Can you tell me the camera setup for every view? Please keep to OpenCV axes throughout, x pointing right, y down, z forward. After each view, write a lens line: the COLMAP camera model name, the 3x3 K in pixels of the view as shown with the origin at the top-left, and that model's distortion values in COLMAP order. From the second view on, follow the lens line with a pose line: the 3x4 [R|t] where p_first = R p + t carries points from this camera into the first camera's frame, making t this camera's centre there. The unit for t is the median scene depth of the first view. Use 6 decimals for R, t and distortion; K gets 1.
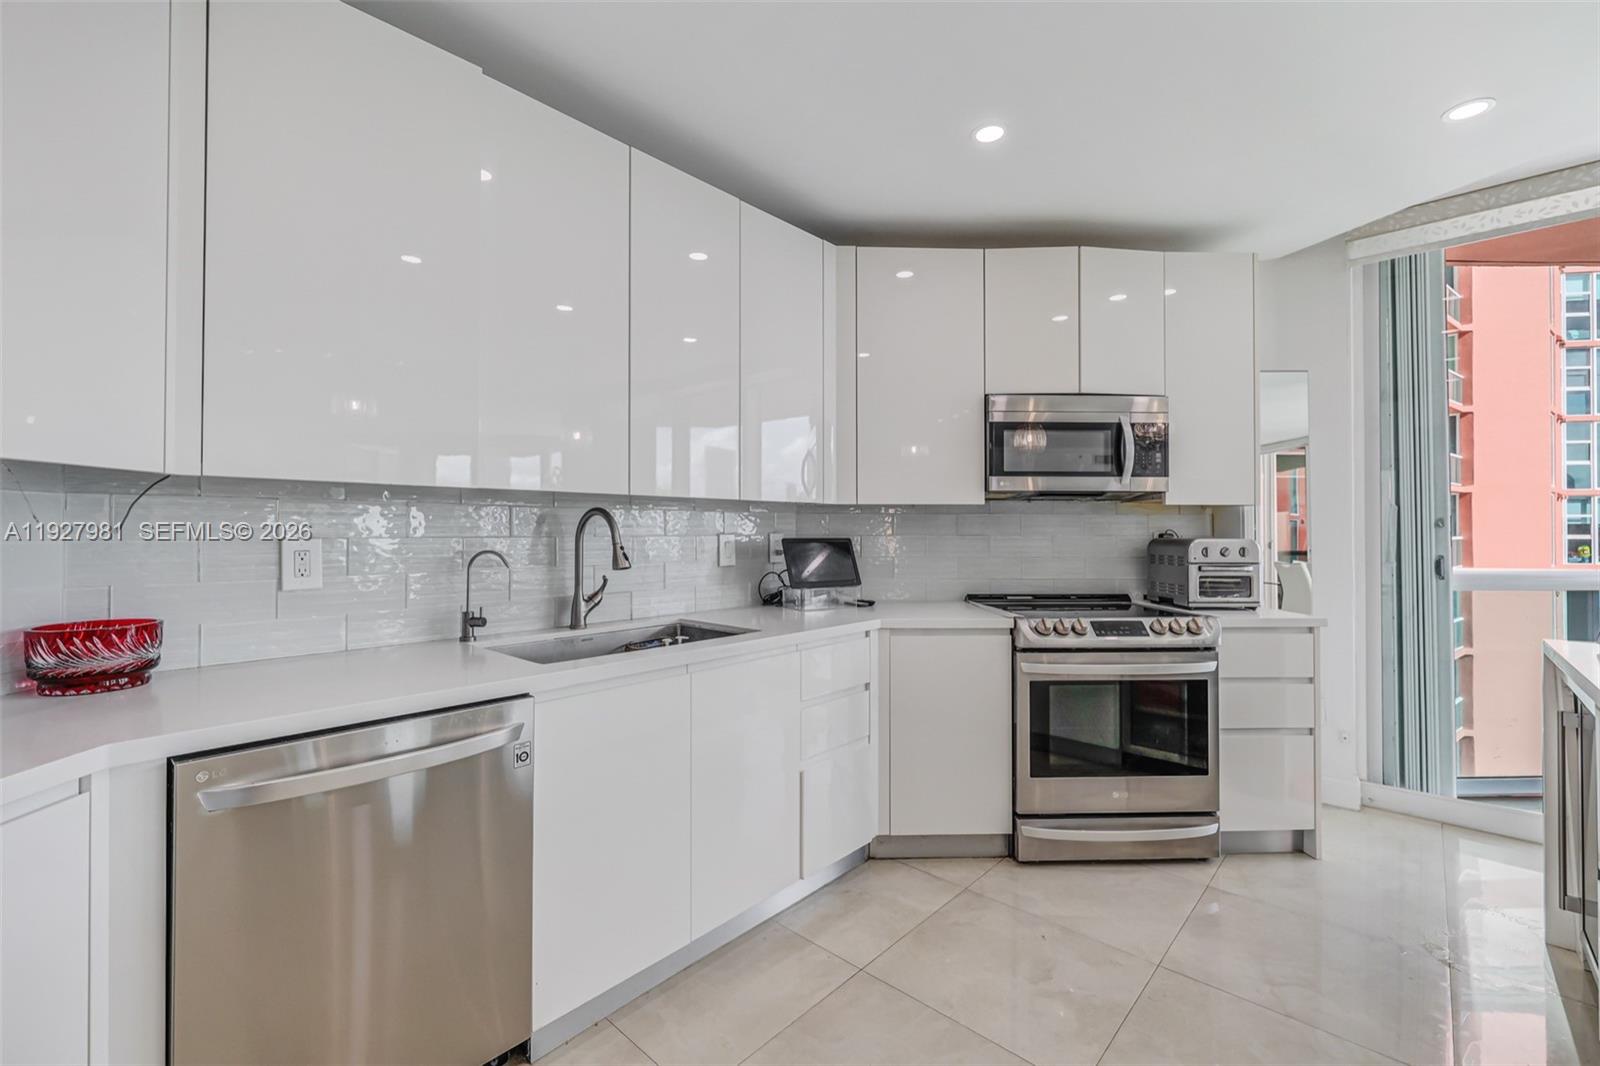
lens RADIAL K [[684.7, 0, 780.0], [0, 684.7, 527.6], [0, 0, 1]] dist [-0.001439, -0.000058]
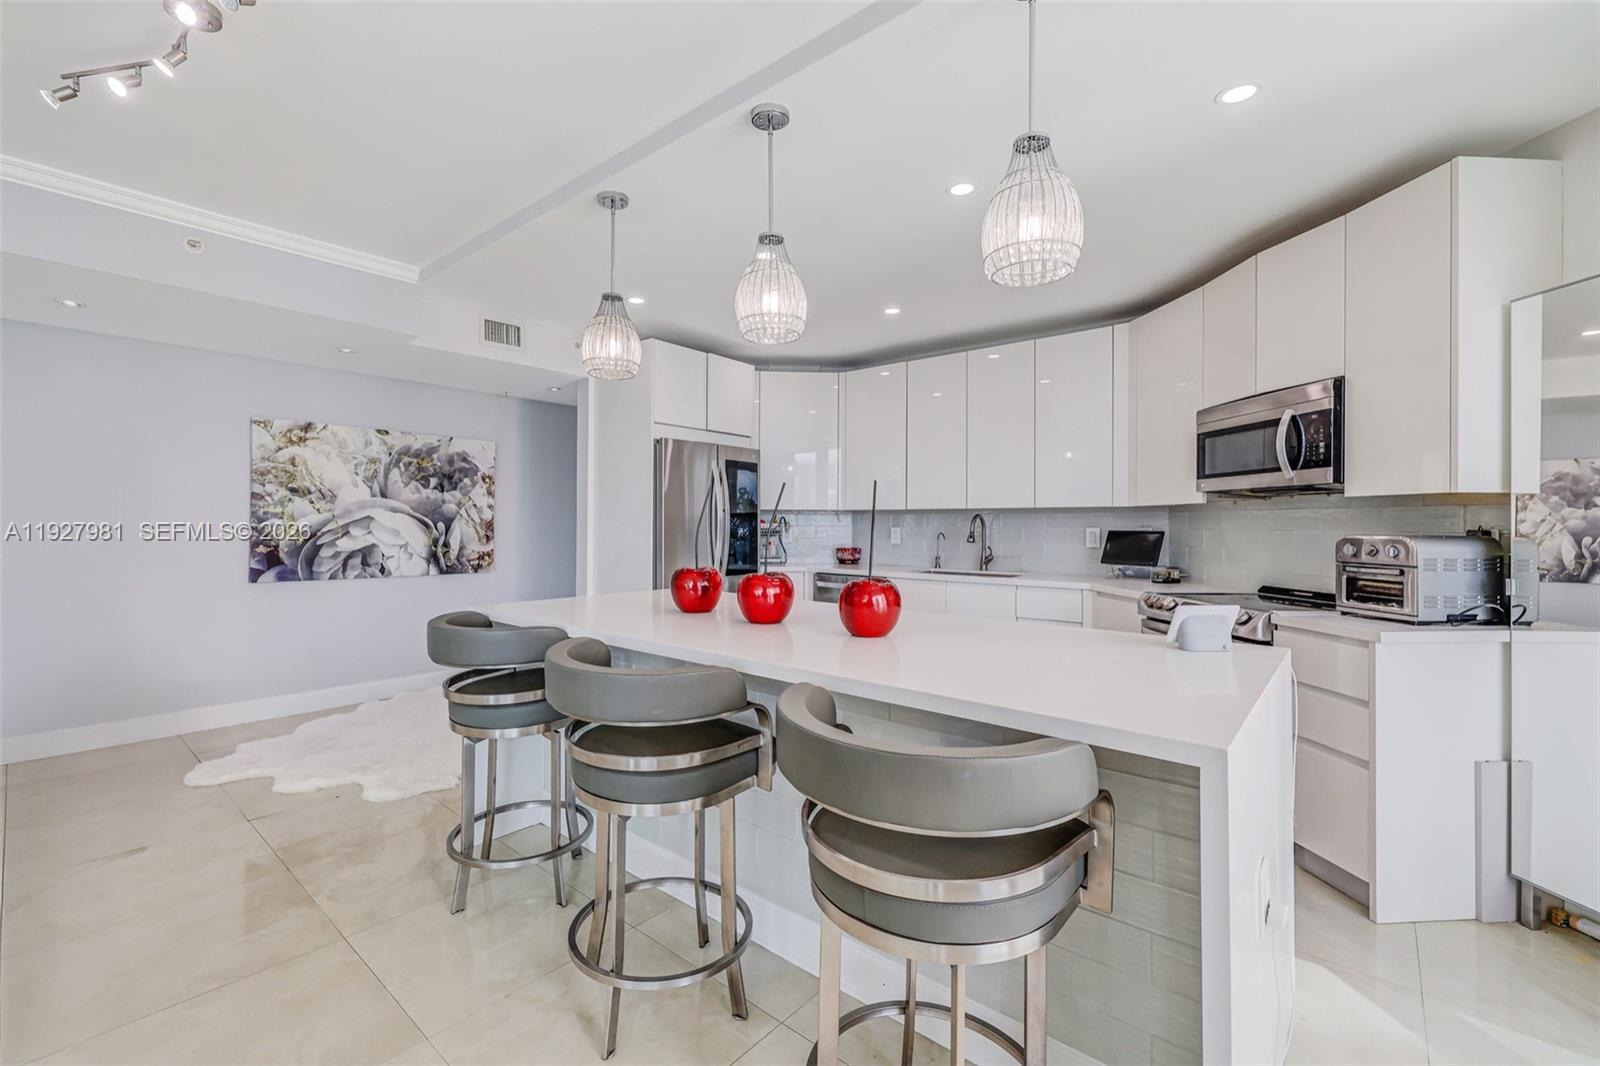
lens RADIAL K [[684.7, 0, 780.0], [0, 684.7, 527.6], [0, 0, 1]] dist [-0.001439, -0.000058]
pose [[0.038595, 0.004141, -0.999246, 1.452891], [-0.002963, 0.999987, 0.004029, 0.005491], [0.999251, 0.002805, 0.038607, 0.229366]]
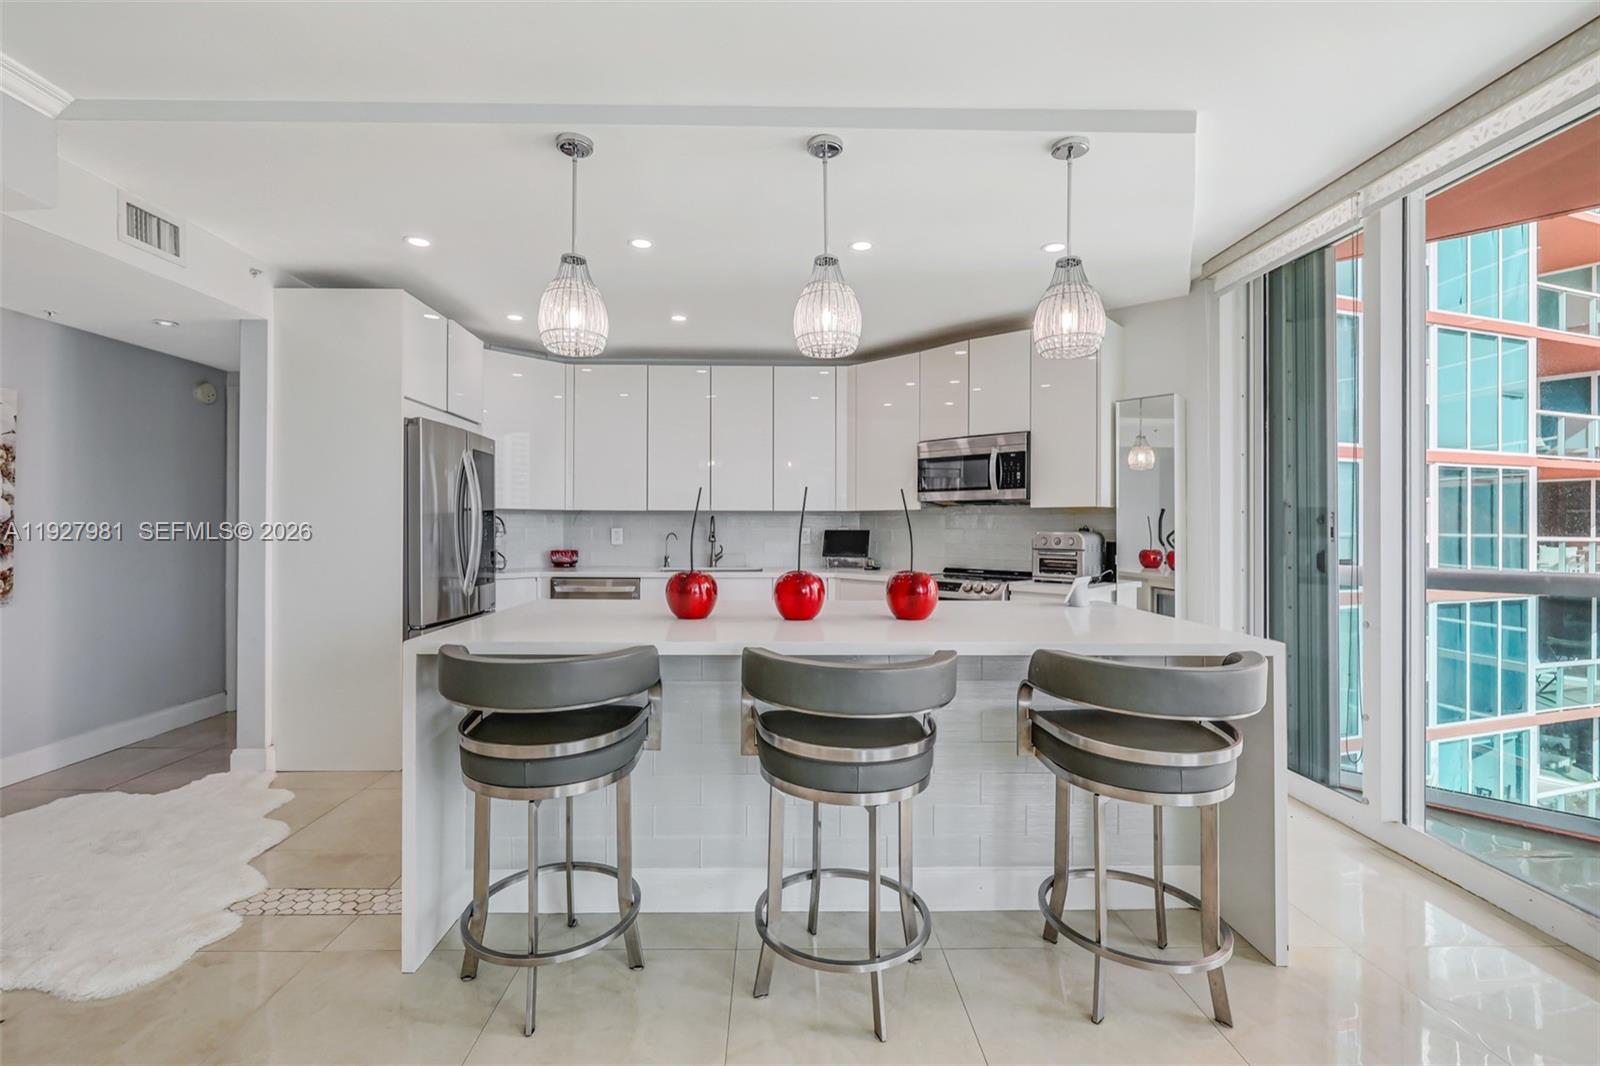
lens RADIAL K [[685.2, 0, 794.2], [0, 685.2, 529.1], [0, 0, 1]] dist [0.002806, 0.000115]
pose [[0.694959, 0.003258, -0.719042, 1.261734], [-0.000901, 0.999993, 0.003660, 0.006351], [0.719049, -0.001896, 0.694957, -0.340857]]
